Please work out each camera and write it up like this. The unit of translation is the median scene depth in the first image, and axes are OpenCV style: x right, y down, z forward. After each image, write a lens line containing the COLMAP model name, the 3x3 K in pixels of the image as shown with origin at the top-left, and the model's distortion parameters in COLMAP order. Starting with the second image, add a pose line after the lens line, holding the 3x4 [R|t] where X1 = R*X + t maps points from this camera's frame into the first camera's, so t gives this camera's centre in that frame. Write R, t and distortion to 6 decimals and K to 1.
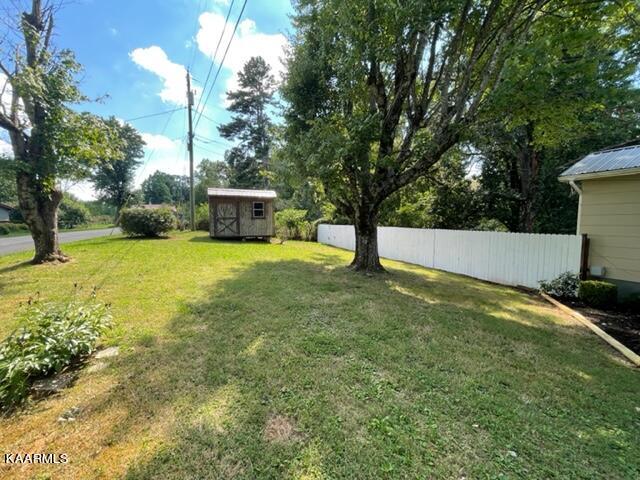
lens RADIAL K [[259.3, 0, 321.5], [0, 259.3, 238.1], [0, 0, 1]] dist [-0.003822, 0.001947]
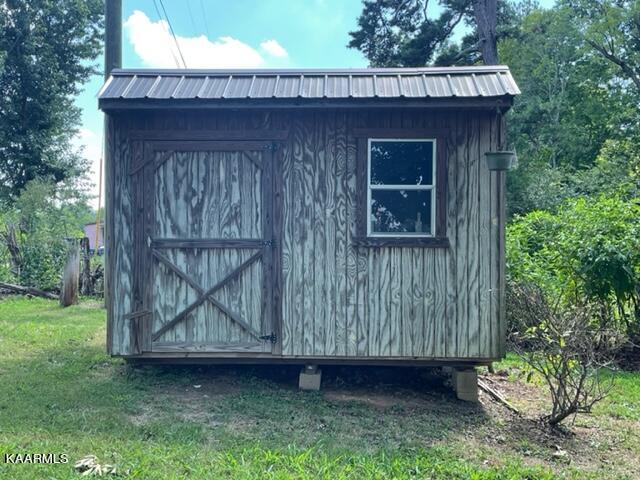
lens RADIAL K [[780.2, 0, 319.6], [0, 780.2, 240.2], [0, 0, 1]] dist [0.016008, 0.000000]
pose [[0.904362, -0.008658, -0.426678, -0.090371], [-0.027290, 0.996575, -0.078065, -0.041120], [0.425892, 0.082243, 0.901028, 0.563296]]
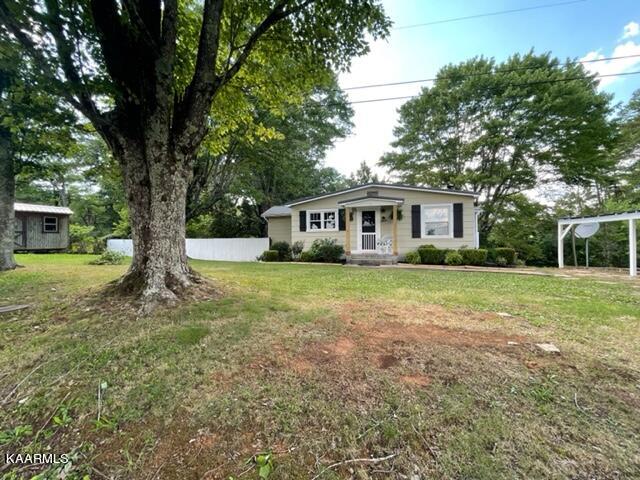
lens RADIAL K [[259.3, 0, 320.5], [0, 259.3, 240.7], [0, 0, 1]] dist [-0.003822, 0.001947]
pose [[0.698668, -0.012295, 0.715340, -0.227873], [0.061846, 0.997148, -0.043265, 0.073773], [-0.712768, 0.074469, 0.697436, -0.540308]]
